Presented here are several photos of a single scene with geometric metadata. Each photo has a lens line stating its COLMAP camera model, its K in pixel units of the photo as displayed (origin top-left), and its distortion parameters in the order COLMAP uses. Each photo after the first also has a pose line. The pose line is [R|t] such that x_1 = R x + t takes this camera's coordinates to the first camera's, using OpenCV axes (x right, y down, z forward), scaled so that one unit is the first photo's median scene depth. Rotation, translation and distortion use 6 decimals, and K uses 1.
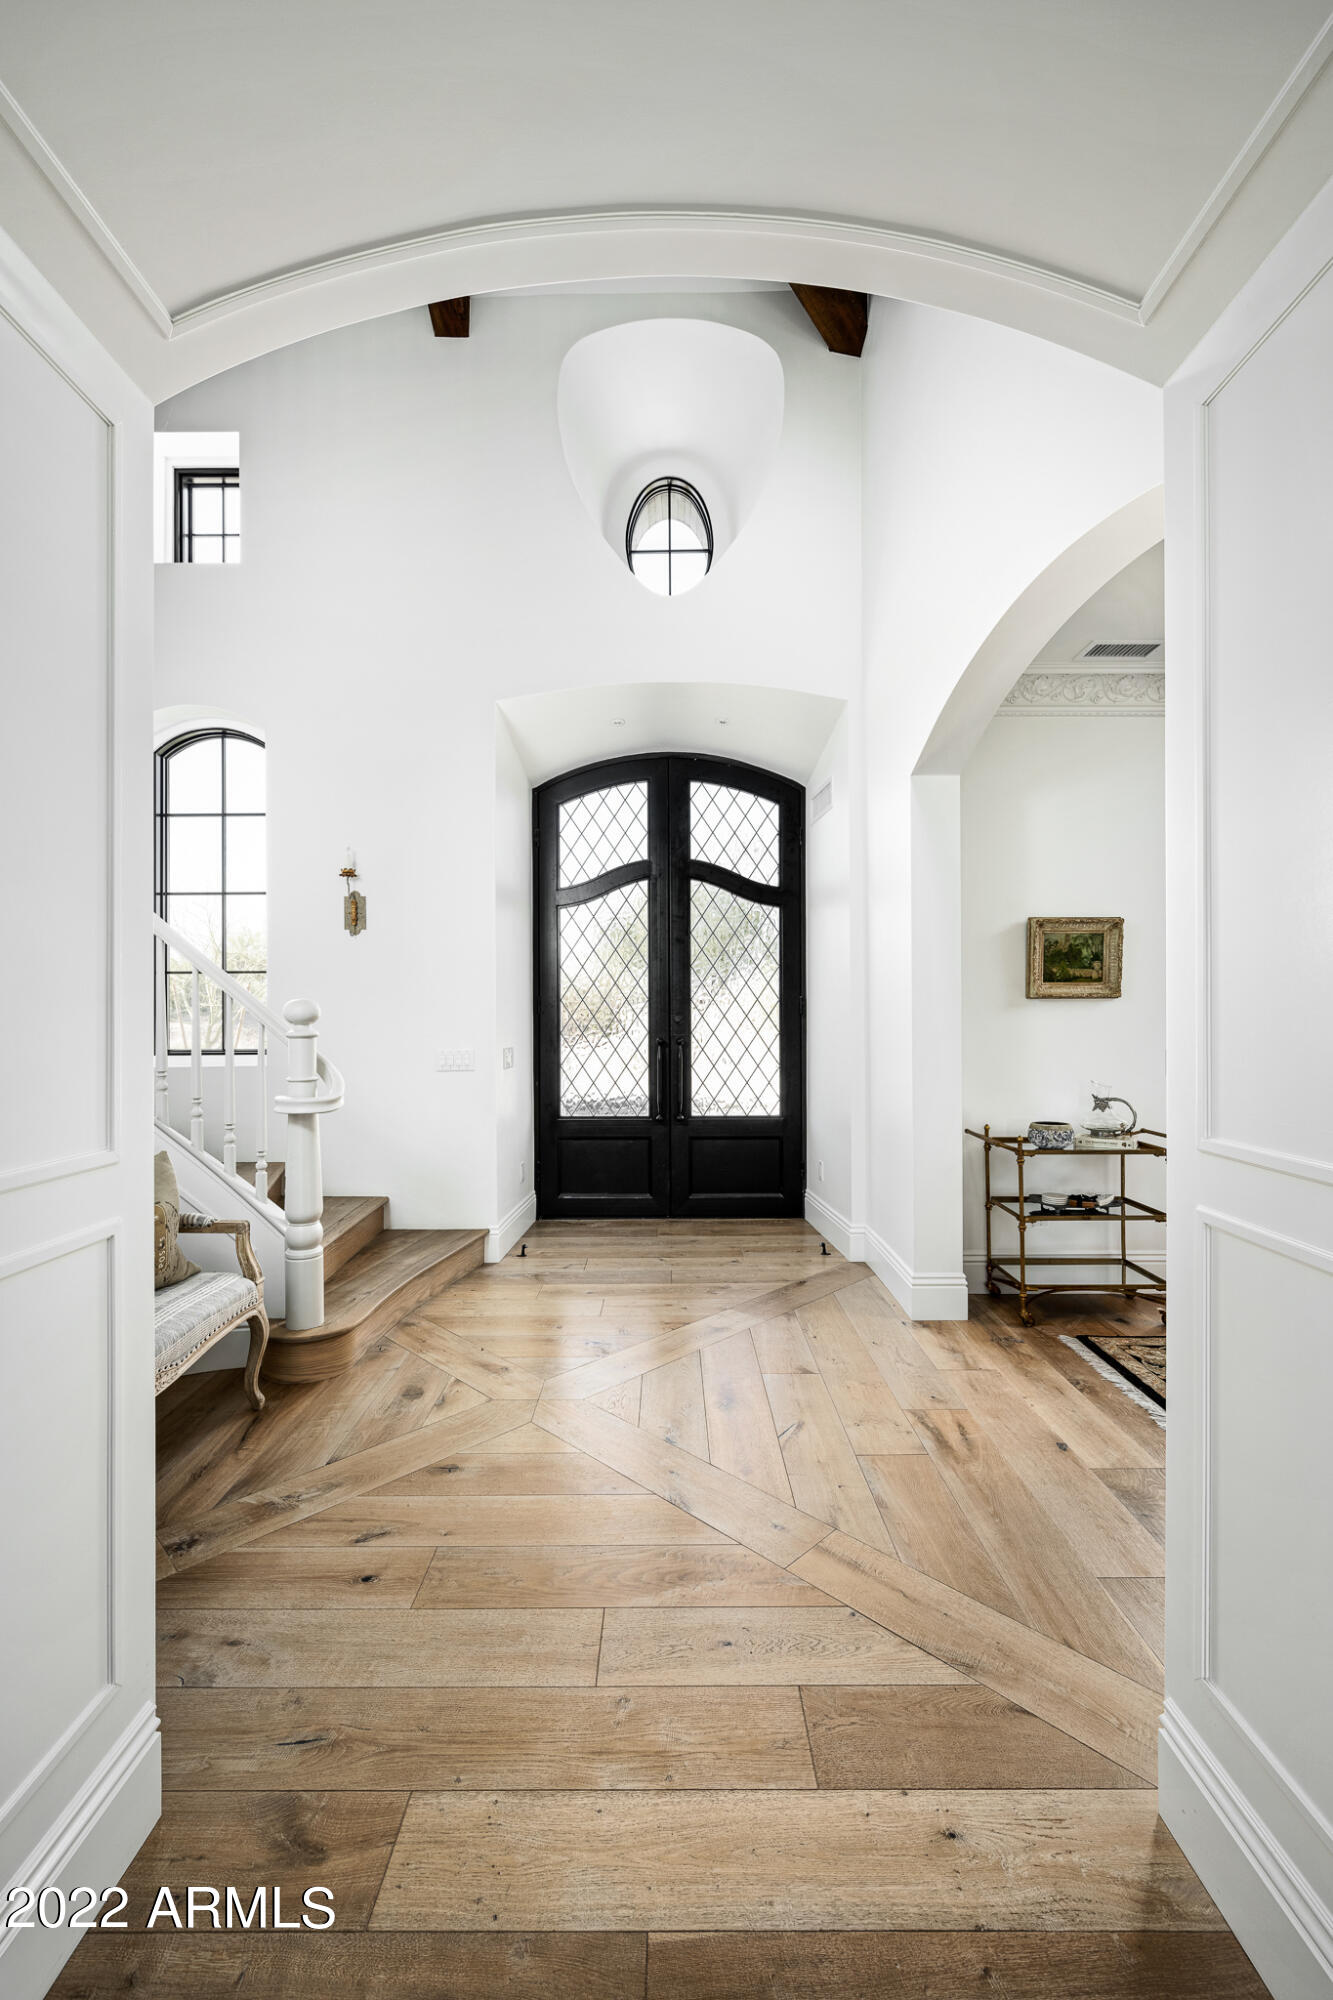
lens RADIAL K [[840.4, 0, 667.0], [0, 840.4, 1008.7], [0, 0, 1]] dist [0.001955, 0.000295]
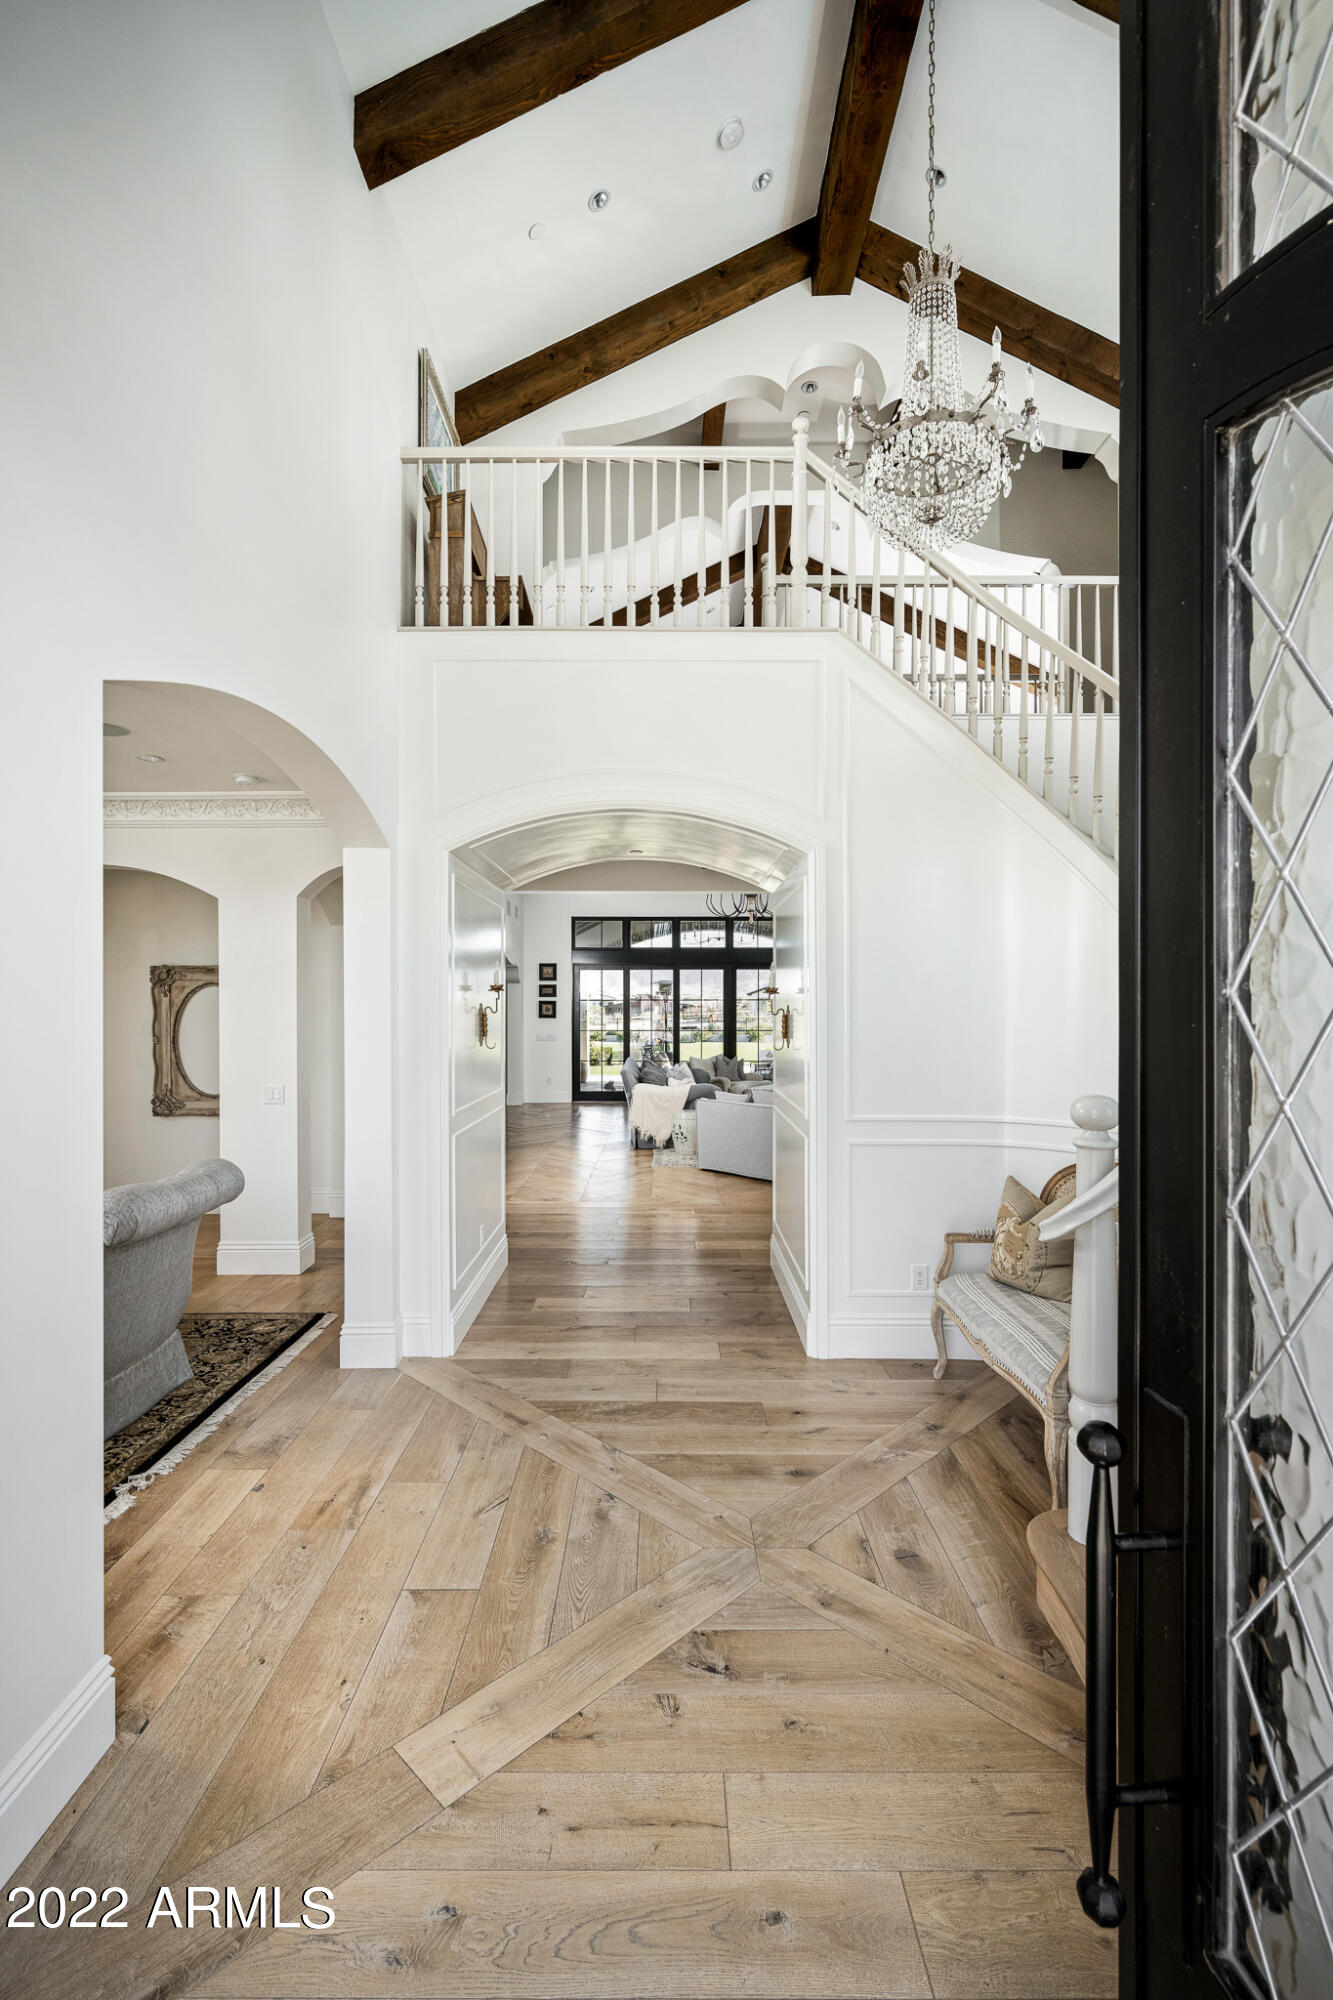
lens RADIAL K [[936.7, 0, 665.2], [0, 936.7, 1008.2], [0, 0, 1]] dist [-0.002433, -0.000074]
pose [[-0.999977, 0.006129, -0.002992, -0.067940], [0.006149, 0.999958, -0.006779, -0.101885], [0.002950, -0.006797, -0.999973, 2.234587]]
